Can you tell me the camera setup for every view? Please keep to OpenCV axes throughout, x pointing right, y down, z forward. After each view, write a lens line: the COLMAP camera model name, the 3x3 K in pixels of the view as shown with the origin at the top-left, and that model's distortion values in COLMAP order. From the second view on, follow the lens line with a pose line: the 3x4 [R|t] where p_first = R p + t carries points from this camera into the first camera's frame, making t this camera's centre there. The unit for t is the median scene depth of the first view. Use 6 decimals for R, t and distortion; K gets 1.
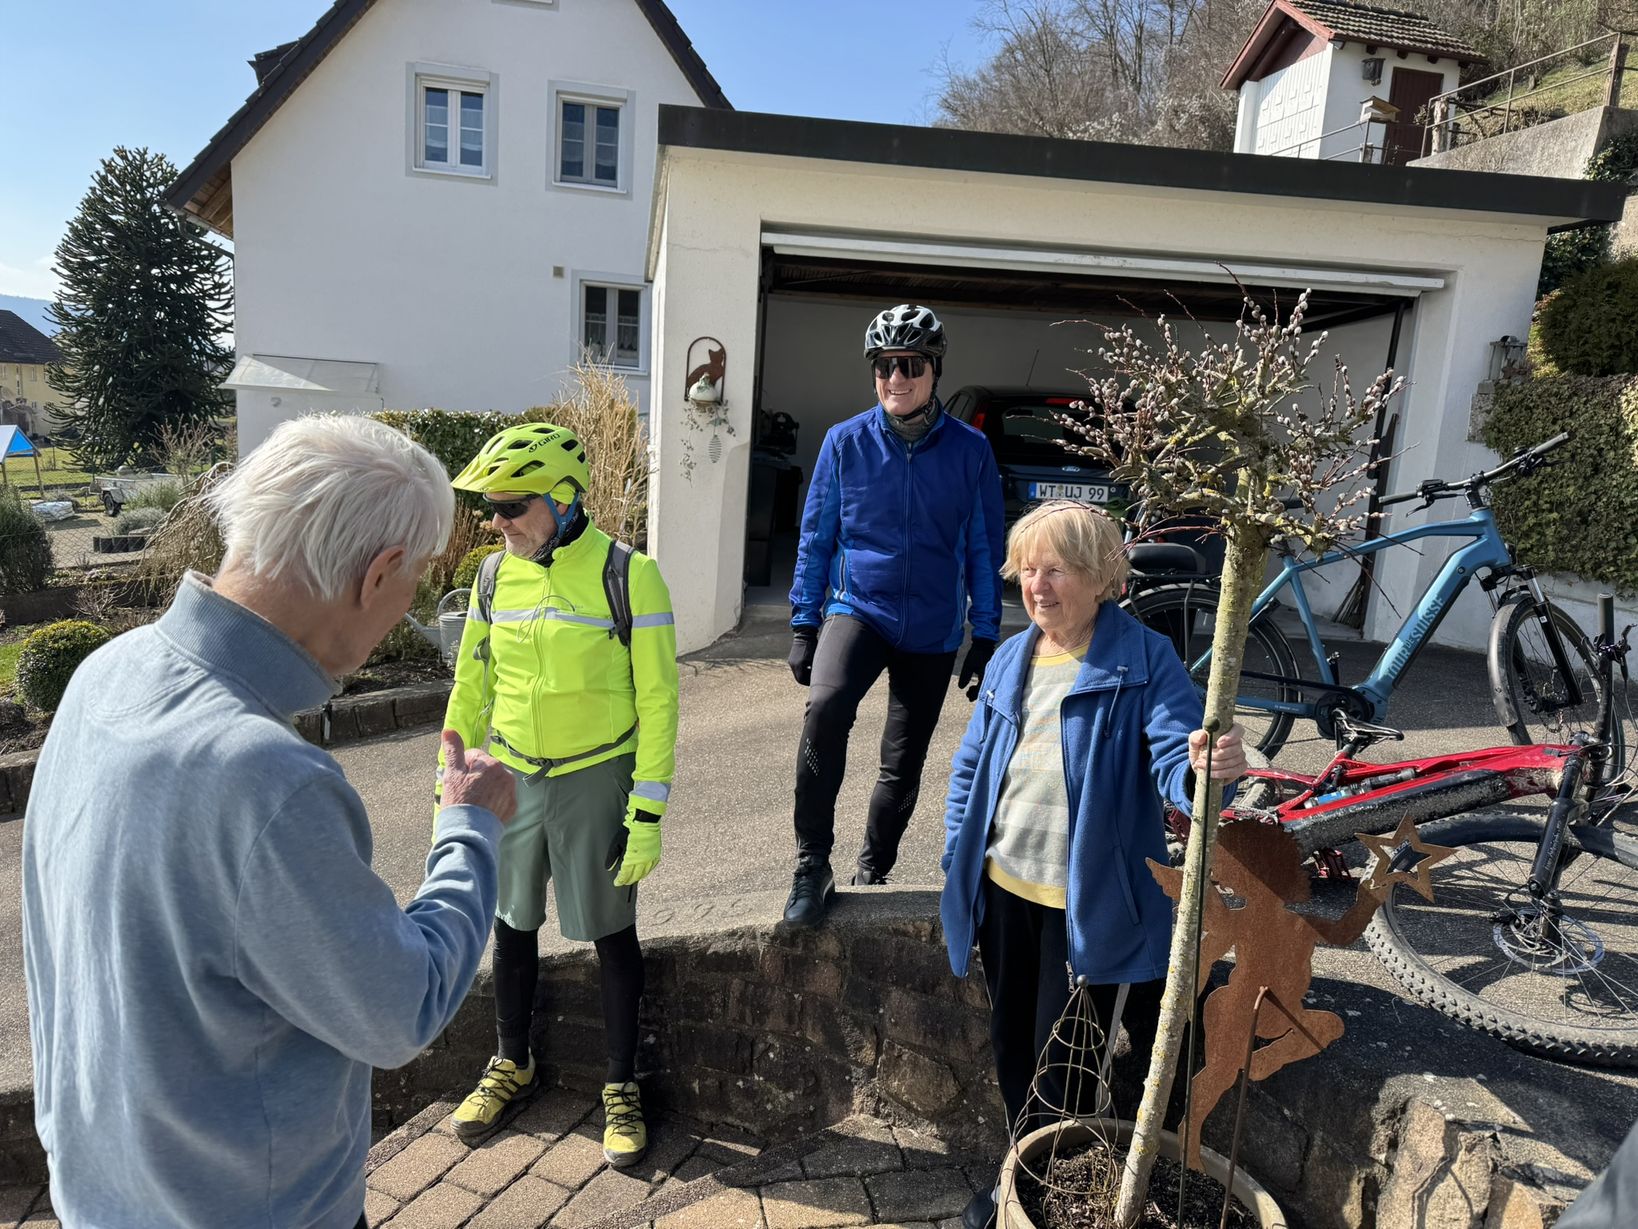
lens RADIAL K [[1150.4, 0, 819.0], [0, 1150.4, 614.5], [0, 0, 1]] dist [0.005921, 0.001421]
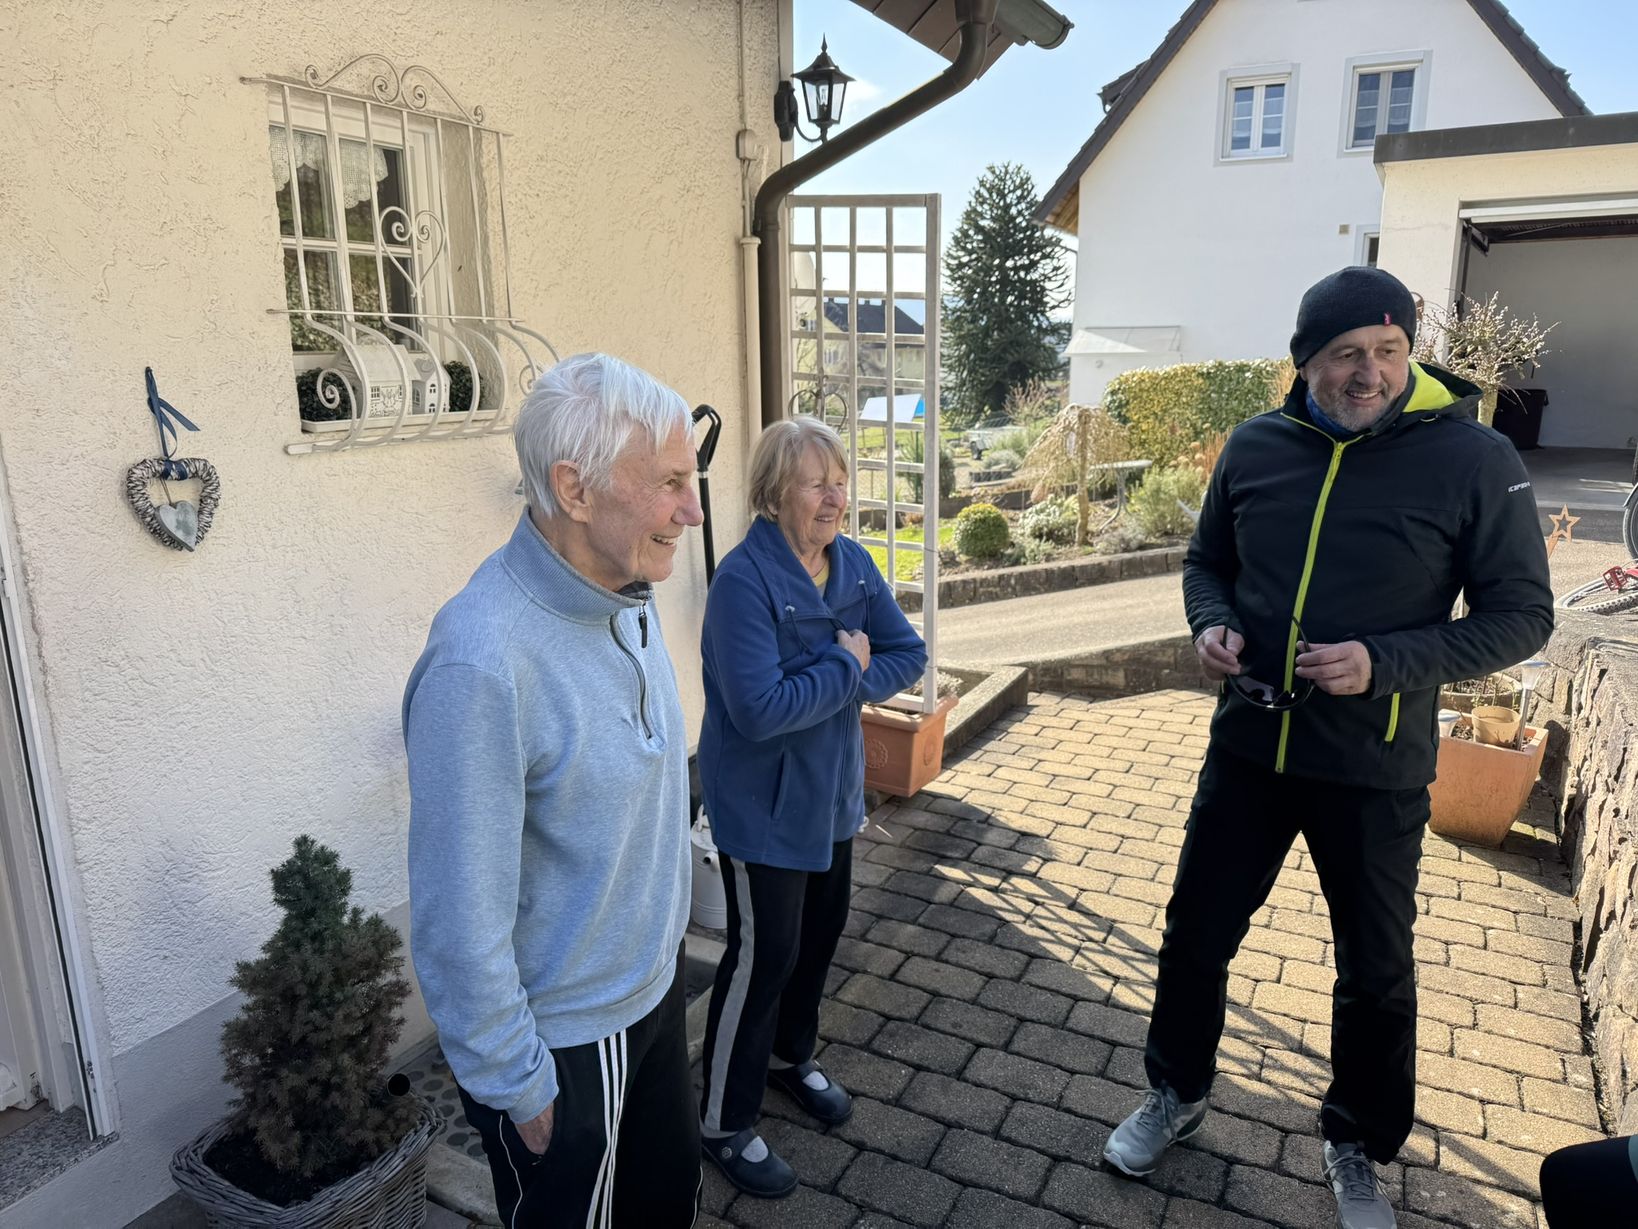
lens RADIAL K [[1131.1, 0, 818.8], [0, 1131.1, 606.6], [0, 0, 1]] dist [0.056055, -0.087121]
pose [[0.784956, 0.069127, -0.615684, 0.066029], [-0.048804, 0.997567, 0.049782, 0.030391], [0.617627, -0.009029, 0.786419, -0.155189]]
